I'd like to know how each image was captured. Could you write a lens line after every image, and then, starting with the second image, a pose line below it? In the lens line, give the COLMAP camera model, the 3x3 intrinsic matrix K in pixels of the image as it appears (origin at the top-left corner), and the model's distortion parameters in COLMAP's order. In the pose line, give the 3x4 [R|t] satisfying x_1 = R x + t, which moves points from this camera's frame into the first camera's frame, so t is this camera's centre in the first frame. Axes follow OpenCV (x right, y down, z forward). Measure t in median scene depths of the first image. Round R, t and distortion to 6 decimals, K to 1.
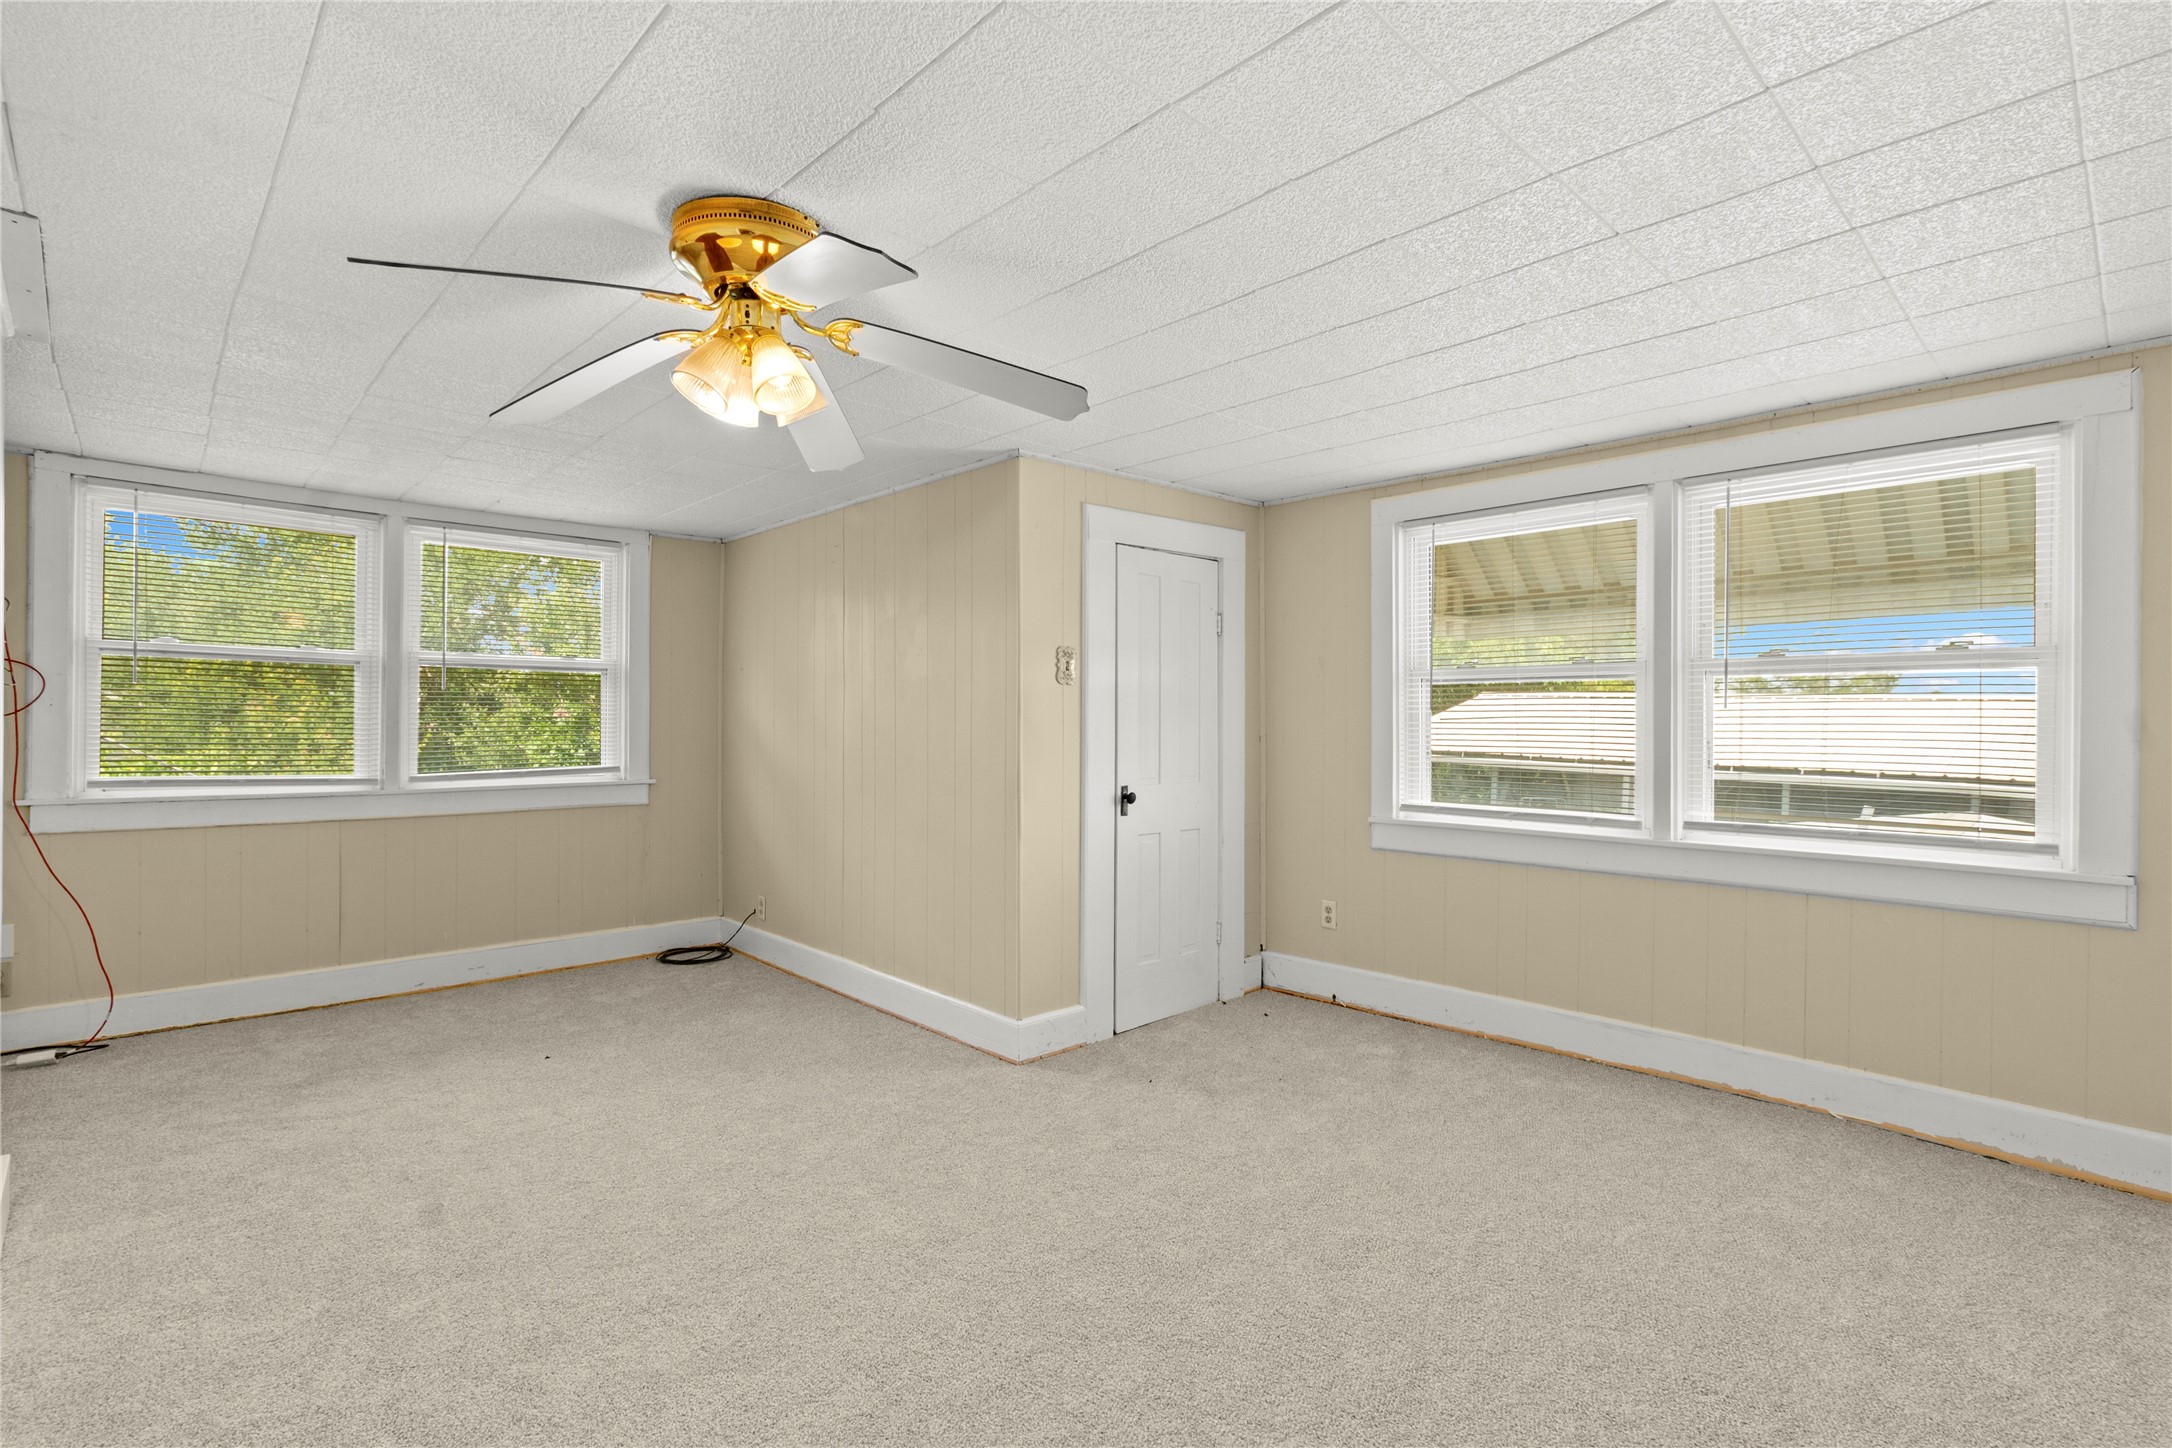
lens RADIAL K [[1012.7, 0, 1086.0], [0, 1012.7, 724.0], [0, 0, 1]] dist [0.001173, 0.000207]
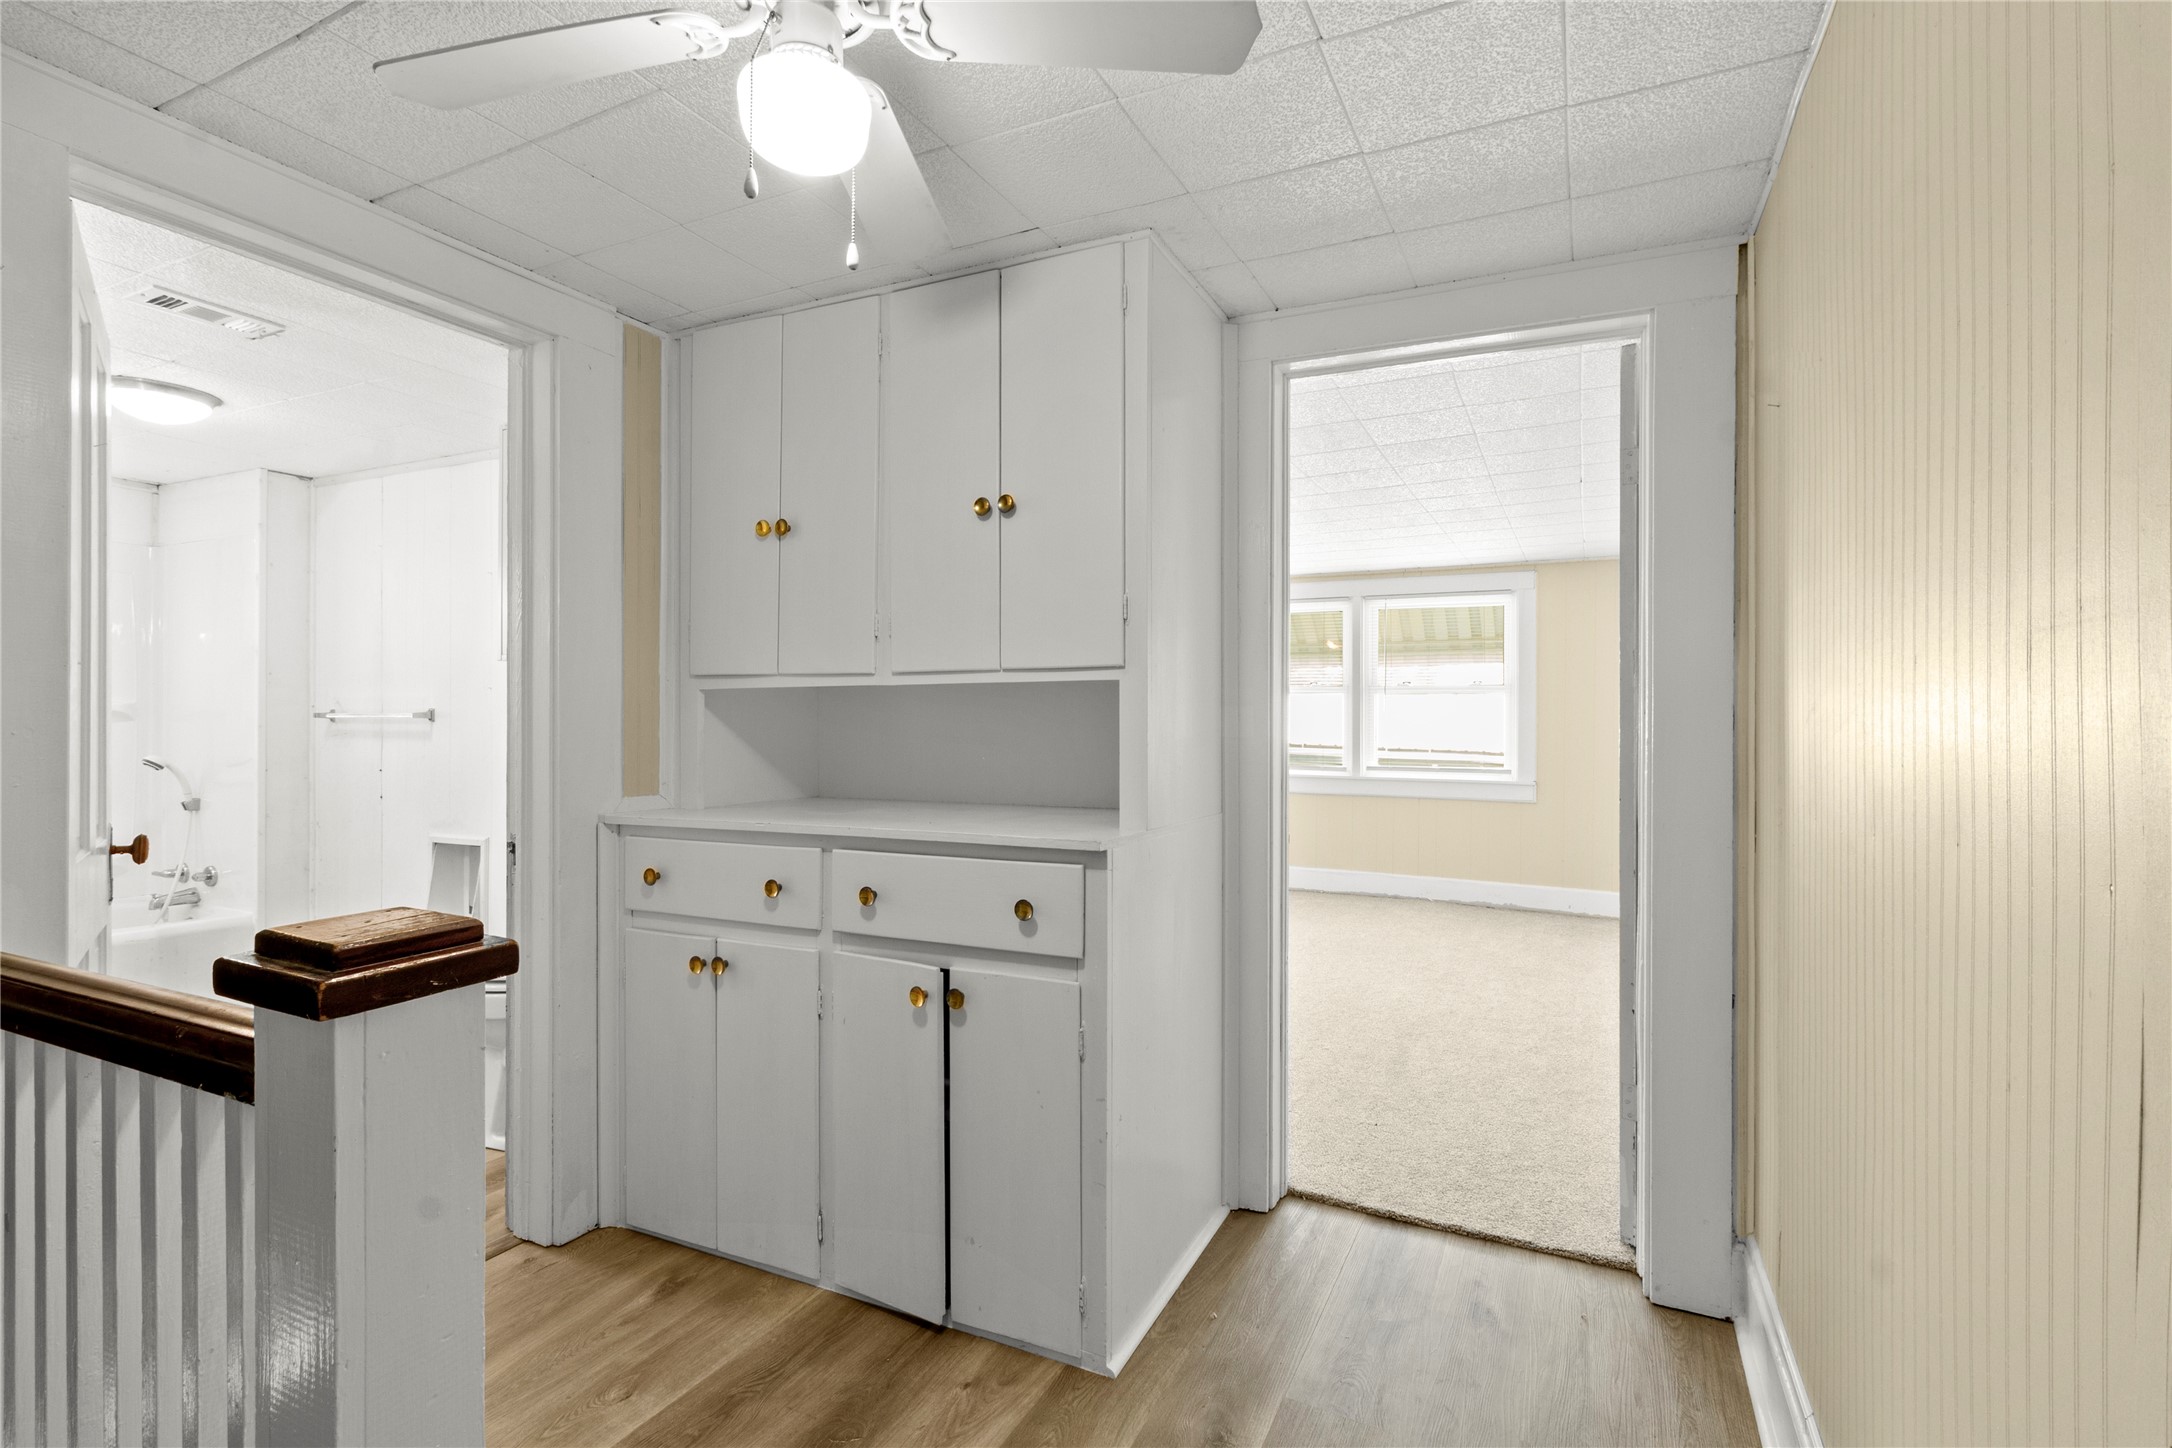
lens RADIAL K [[1012.7, 0, 1086.0], [0, 1012.7, 724.0], [0, 0, 1]] dist [0.001173, 0.000207]
pose [[0.937638, -0.000450, 0.347613, -0.665732], [-0.001050, 0.999991, 0.004125, 0.004070], [-0.347612, -0.004233, 0.937629, -0.731671]]
